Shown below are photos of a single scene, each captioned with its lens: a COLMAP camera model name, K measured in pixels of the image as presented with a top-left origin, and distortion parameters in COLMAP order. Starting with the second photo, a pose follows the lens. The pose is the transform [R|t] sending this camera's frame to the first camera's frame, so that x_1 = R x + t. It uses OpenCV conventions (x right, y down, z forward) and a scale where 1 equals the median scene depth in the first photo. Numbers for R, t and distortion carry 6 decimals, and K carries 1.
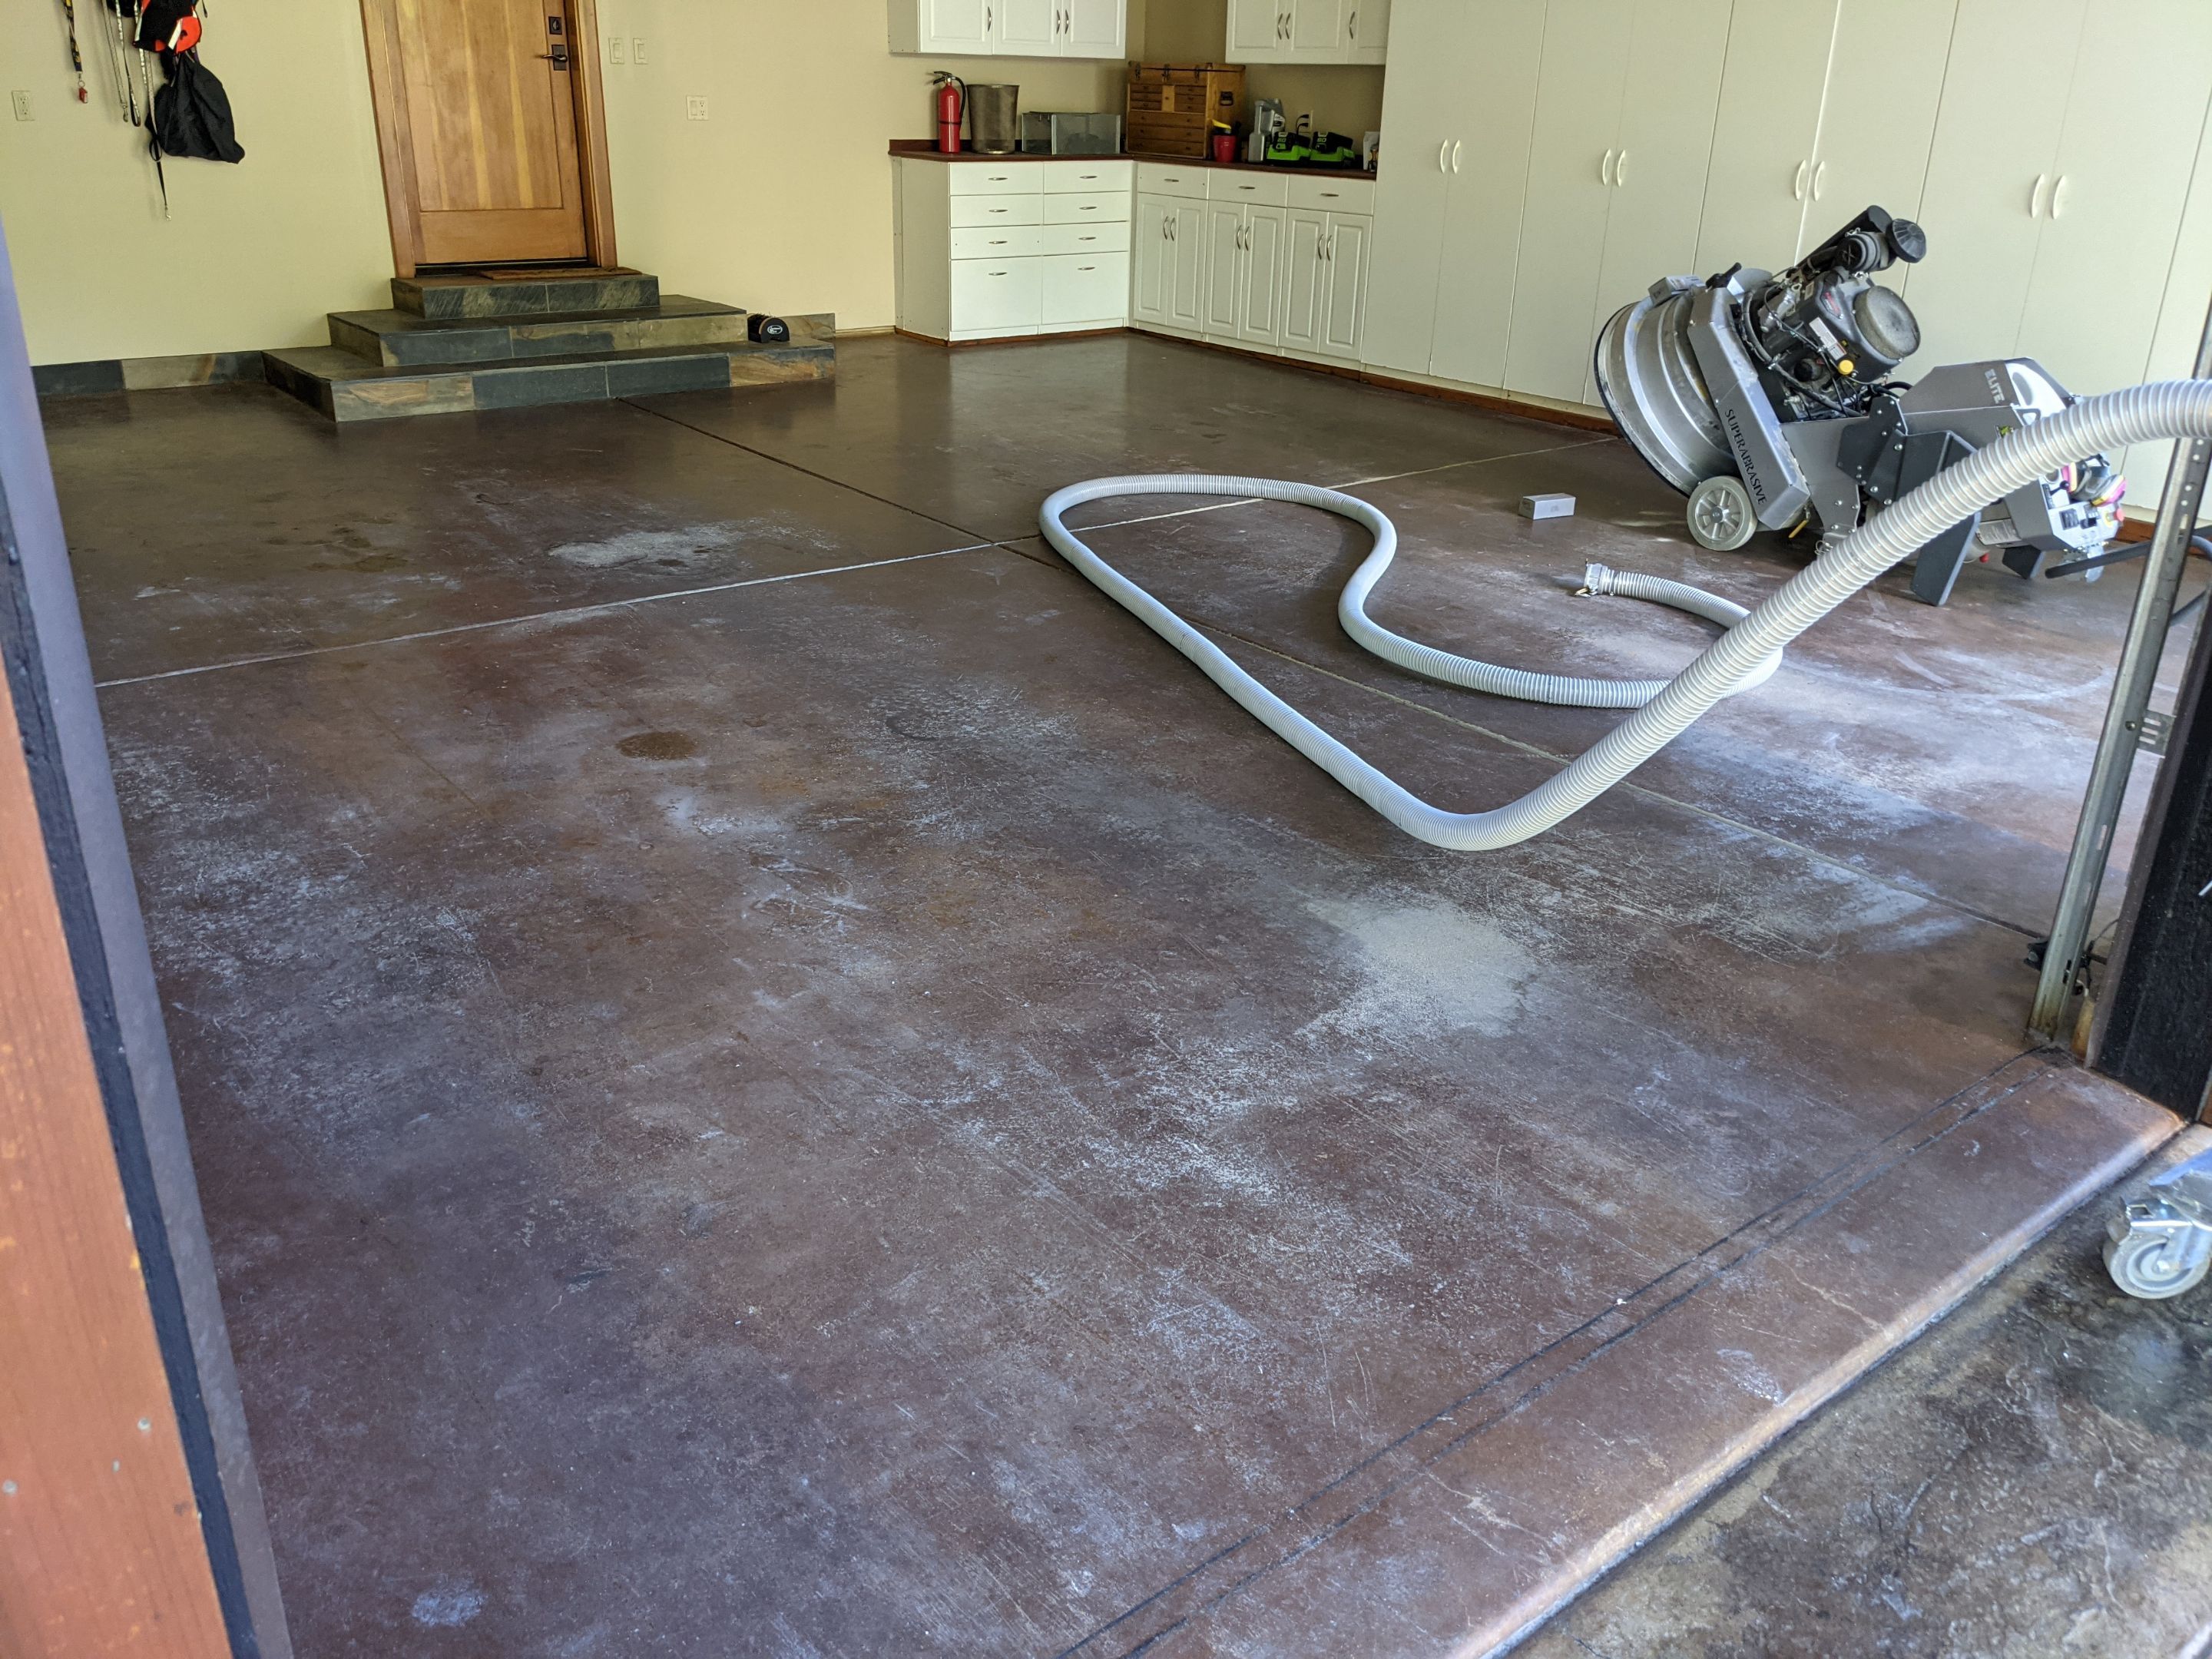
lens RADIAL K [[1740.9, 0, 1110.5], [0, 1740.9, 816.8], [0, 0, 1]] dist [0.048661, -0.078485]
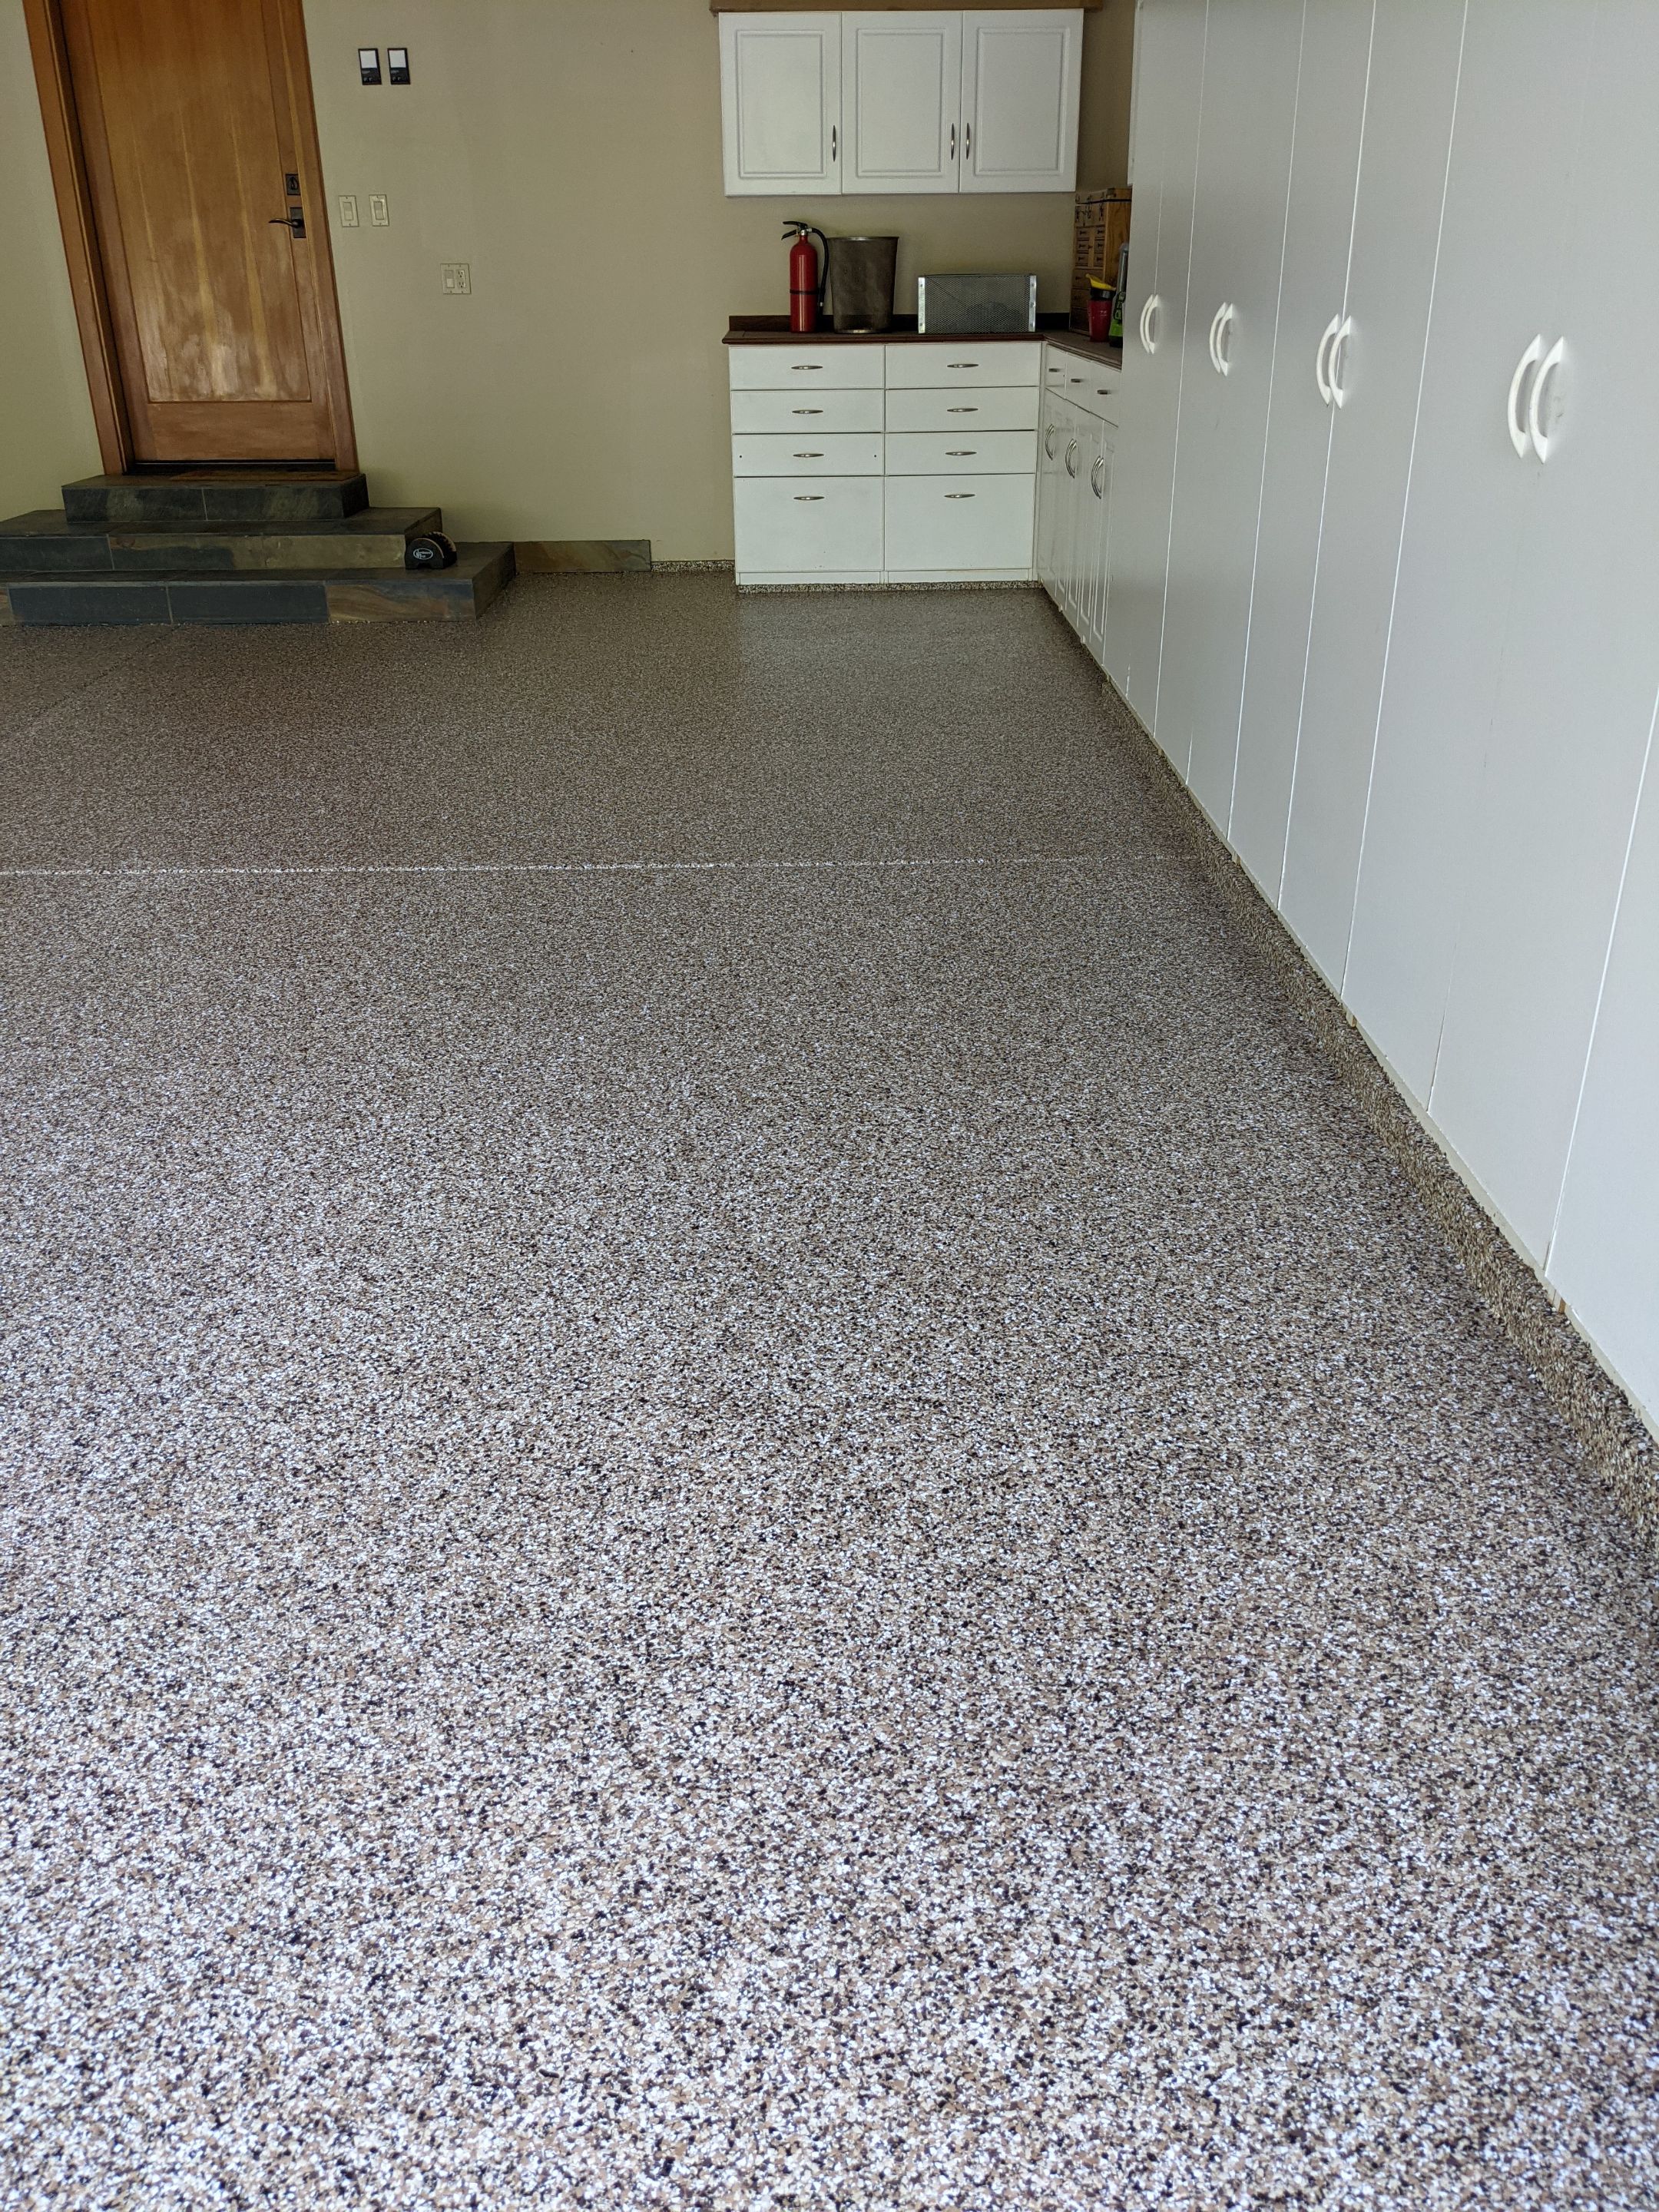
lens RADIAL K [[1740.9, 0, 839.8], [0, 1740.9, 1106.7], [0, 0, 1]] dist [0.048661, -0.078485]
pose [[0.792180, 0.237423, -0.562211, 0.467756], [-0.213573, 0.970822, 0.109047, -0.158861], [0.571697, 0.033688, 0.819773, 0.450616]]
